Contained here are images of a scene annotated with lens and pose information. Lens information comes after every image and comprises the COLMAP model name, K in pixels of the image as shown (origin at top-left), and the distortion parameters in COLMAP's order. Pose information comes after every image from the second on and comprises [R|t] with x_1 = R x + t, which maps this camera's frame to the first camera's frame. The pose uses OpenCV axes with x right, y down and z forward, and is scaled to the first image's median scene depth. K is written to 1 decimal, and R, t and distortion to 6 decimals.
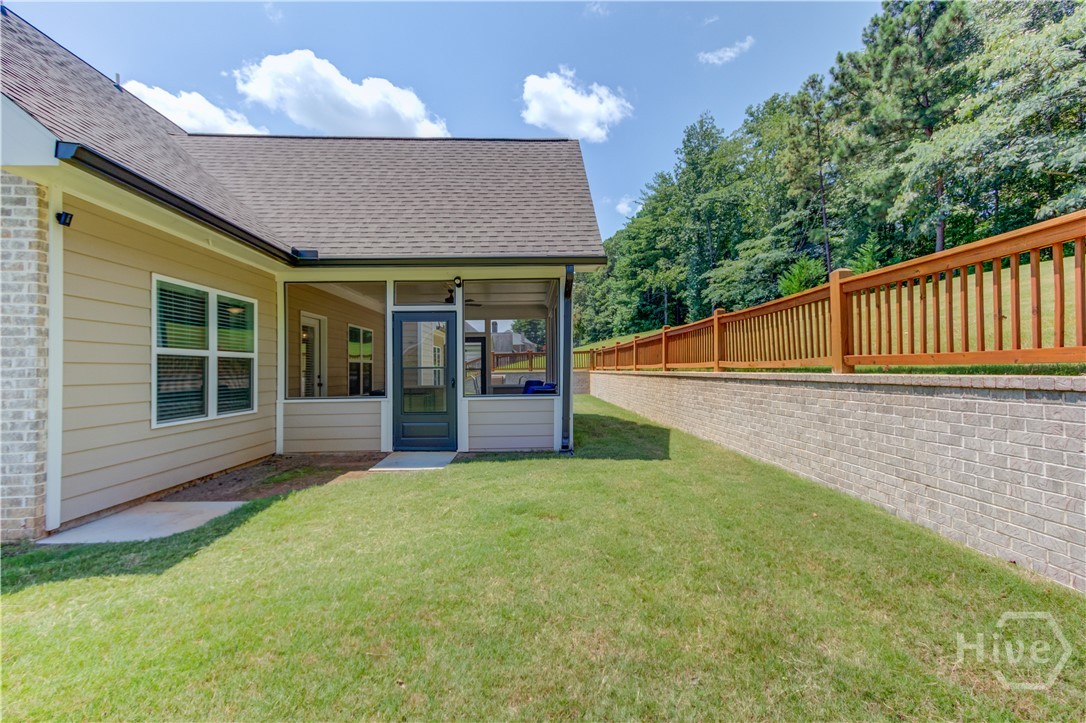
lens RADIAL K [[520.7, 0, 541.0], [0, 520.7, 356.7], [0, 0, 1]] dist [0.025685, 0.000371]
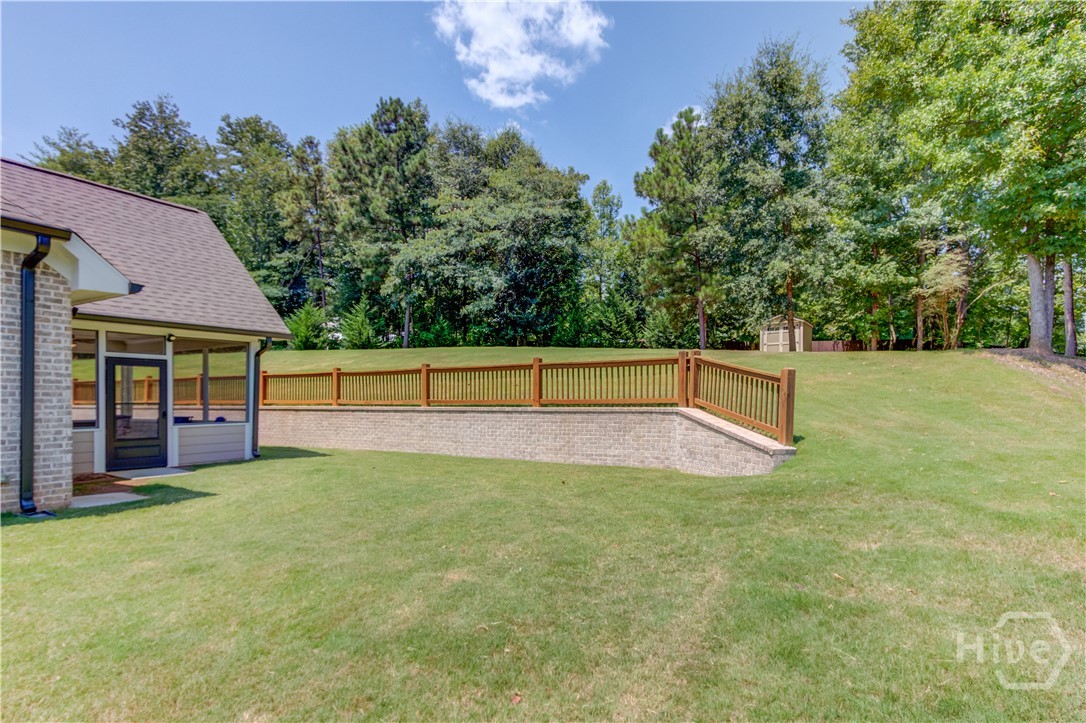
lens RADIAL K [[520.7, 0, 541.0], [0, 520.7, 356.7], [0, 0, 1]] dist [0.025685, 0.000371]
pose [[0.598995, 0.077824, 0.796962, -0.653516], [-0.026641, 0.996652, -0.077301, -0.016845], [-0.800309, 0.025071, 0.599063, -0.545883]]
